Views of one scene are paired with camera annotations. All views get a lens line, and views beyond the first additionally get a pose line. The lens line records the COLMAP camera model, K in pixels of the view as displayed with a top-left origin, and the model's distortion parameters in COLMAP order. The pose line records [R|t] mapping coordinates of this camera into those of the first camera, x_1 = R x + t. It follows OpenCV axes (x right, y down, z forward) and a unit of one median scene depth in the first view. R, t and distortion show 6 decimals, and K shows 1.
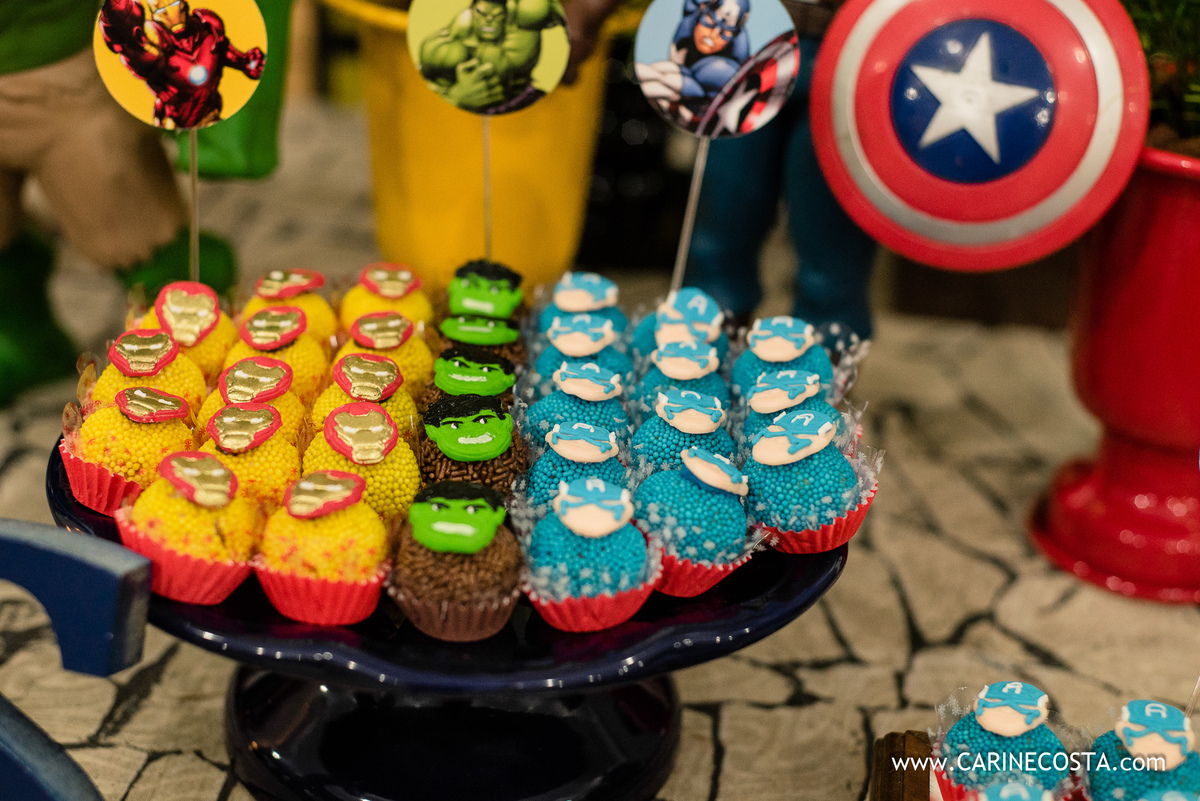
lens RADIAL K [[1818.0, 0, 602.3], [0, 1818.0, 399.9], [0, 0, 1]] dist [-0.033710, 0.000000]
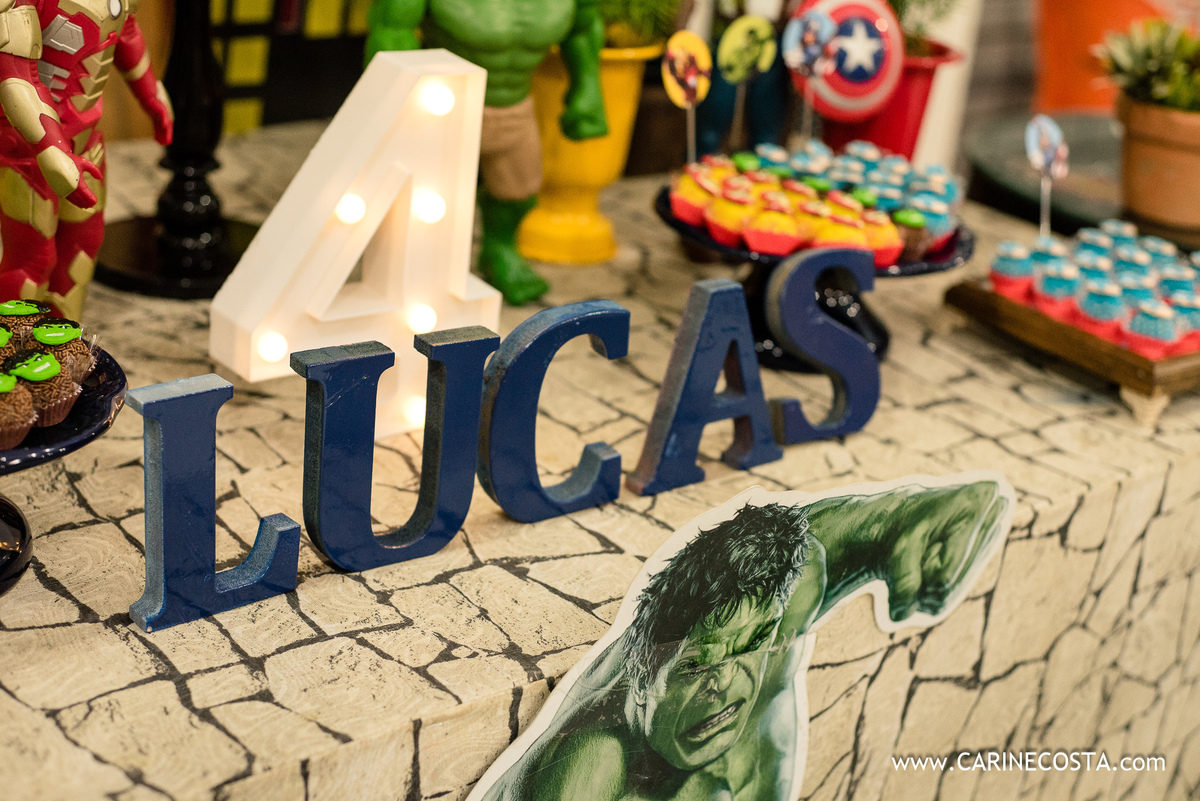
lens RADIAL K [[1818.0, 0, 597.4], [0, 1818.0, 407.4], [0, 0, 1]] dist [-0.033710, 0.000000]
pose [[0.703043, -0.266782, 0.659210, -1.880715], [0.270148, 0.957668, 0.099456, -0.042438], [-0.657838, 0.108162, 0.745353, -0.582722]]
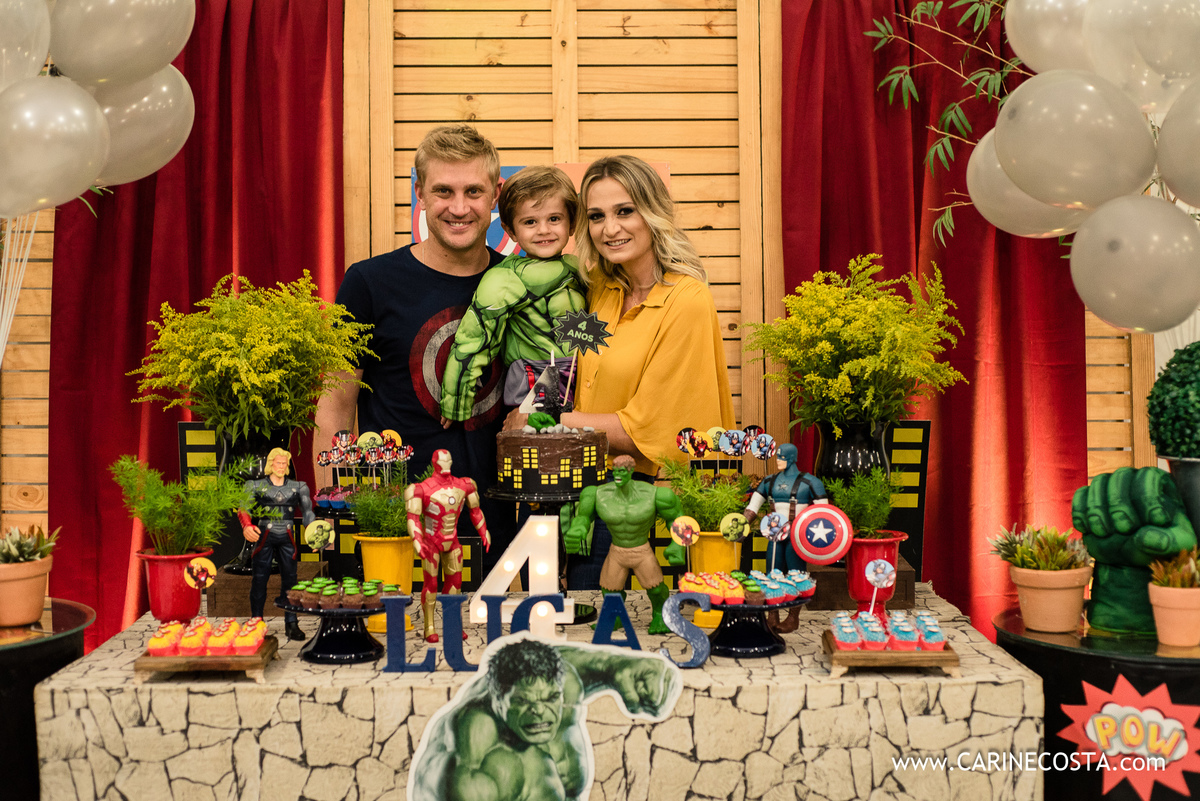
lens RADIAL K [[1818.0, 0, 601.9], [0, 1818.0, 395.7], [0, 0, 1]] dist [-0.033710, 0.000000]
pose [[0.991421, -0.072719, 0.108609, -1.048606], [0.110353, 0.910993, -0.397385, 1.613502], [-0.070045, 0.405961, 0.911202, -4.248095]]
